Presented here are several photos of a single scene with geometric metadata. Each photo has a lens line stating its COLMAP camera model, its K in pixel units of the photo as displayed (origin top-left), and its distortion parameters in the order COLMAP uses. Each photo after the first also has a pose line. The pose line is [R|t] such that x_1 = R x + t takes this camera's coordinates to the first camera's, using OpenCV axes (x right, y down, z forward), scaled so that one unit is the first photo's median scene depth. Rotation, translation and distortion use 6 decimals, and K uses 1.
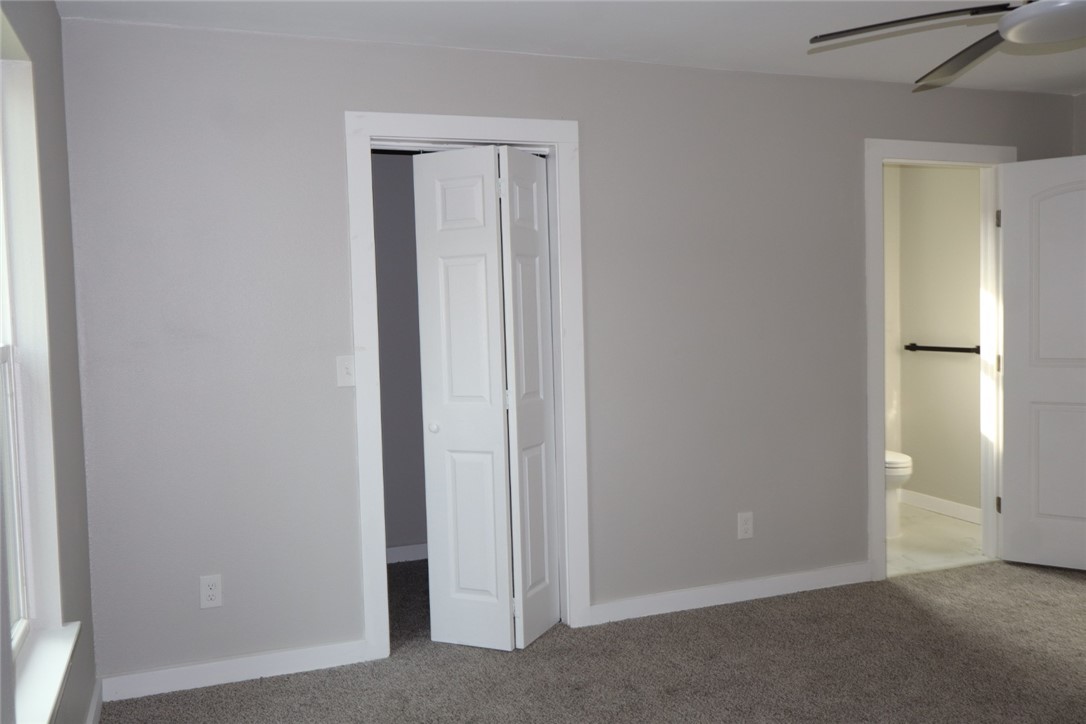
lens RADIAL K [[912.3, 0, 543.0], [0, 912.3, 362.0], [0, 0, 1]] dist [-0.019340, 0.004624]
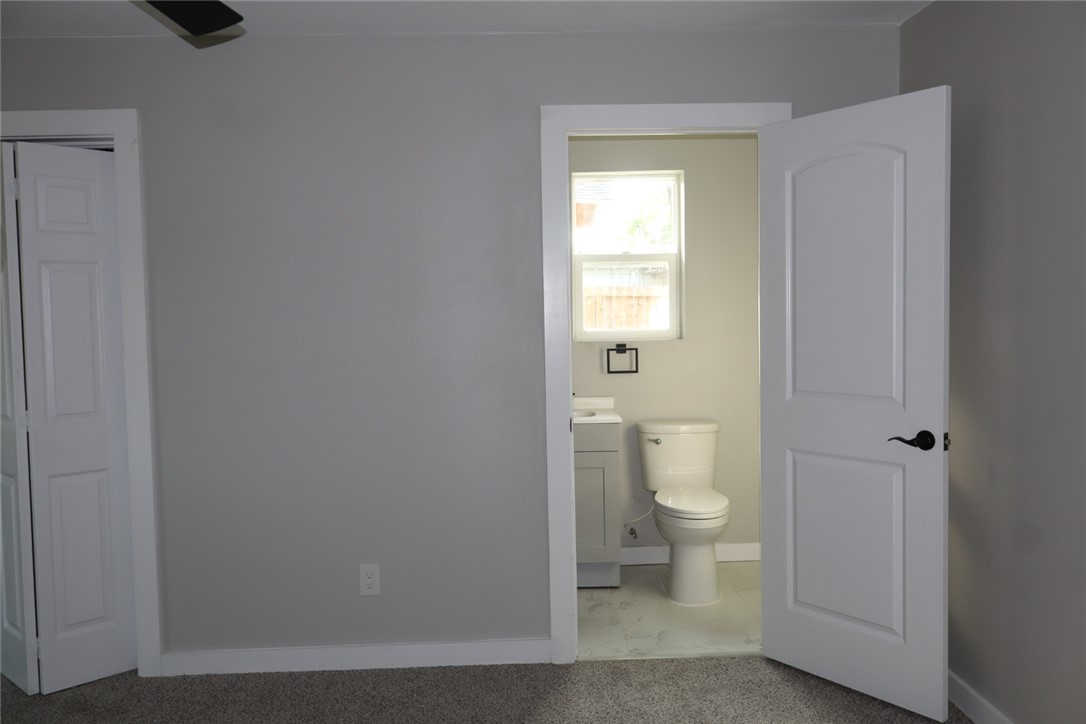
lens RADIAL K [[926.7, 0, 543.0], [0, 926.7, 362.0], [0, 0, 1]] dist [-0.004256, 0.000108]
pose [[0.949095, 0.020282, -0.314336, 0.606927], [-0.019475, 0.999794, 0.005707, -0.026312], [0.314387, 0.000705, 0.949295, 0.231609]]
